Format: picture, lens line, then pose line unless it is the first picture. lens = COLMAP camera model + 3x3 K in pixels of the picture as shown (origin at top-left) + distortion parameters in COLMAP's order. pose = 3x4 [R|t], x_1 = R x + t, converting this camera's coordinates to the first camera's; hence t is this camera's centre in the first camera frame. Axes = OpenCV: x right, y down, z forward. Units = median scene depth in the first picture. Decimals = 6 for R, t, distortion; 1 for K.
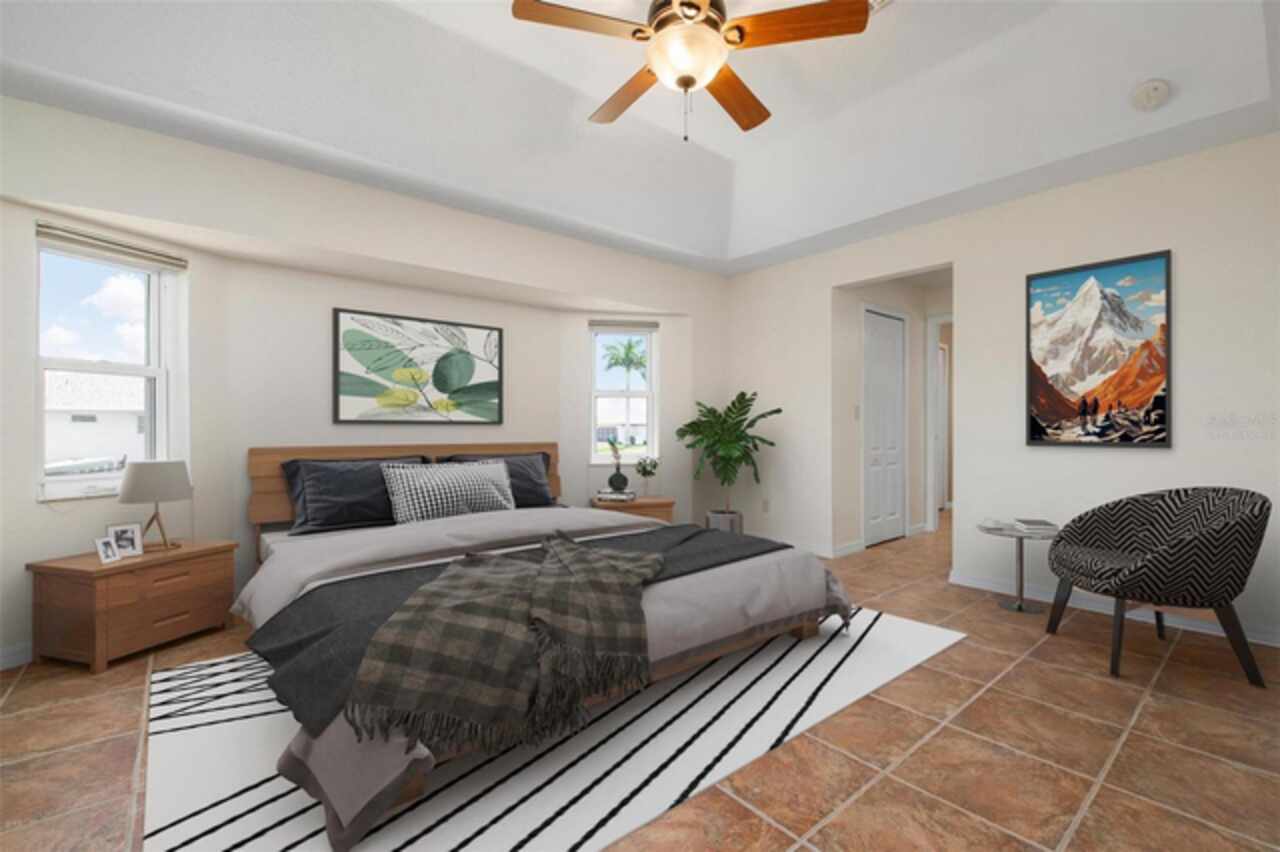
lens RADIAL K [[552.5, 0, 628.4], [0, 552.5, 433.0], [0, 0, 1]] dist [-0.017988, -0.005134]
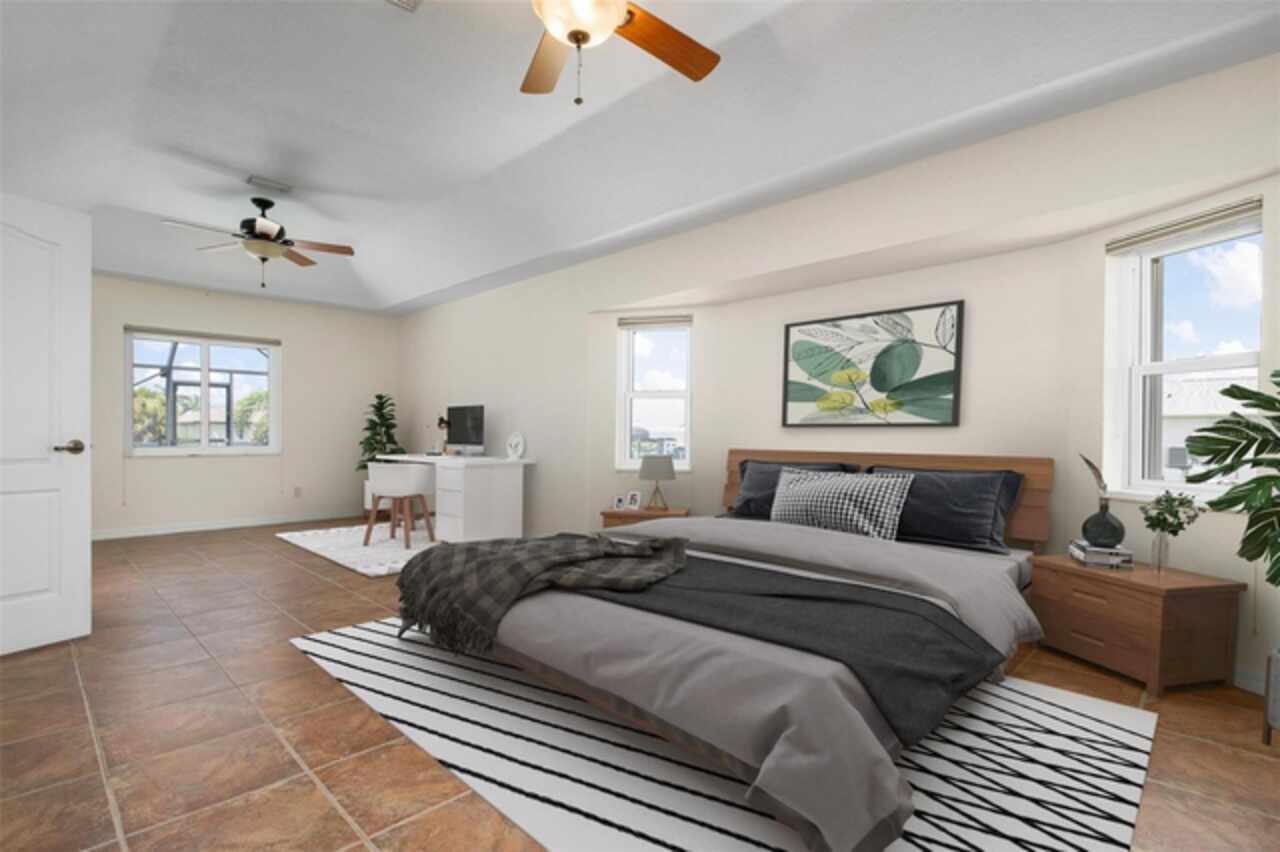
lens RADIAL K [[585.3, 0, 630.5], [0, 585.3, 424.9], [0, 0, 1]] dist [0.002818, -0.009330]
pose [[0.110351, 0.001713, -0.993891, 0.574480], [0.004376, 0.999988, 0.002210, -0.024522], [0.993883, -0.004593, 0.110342, 0.509095]]
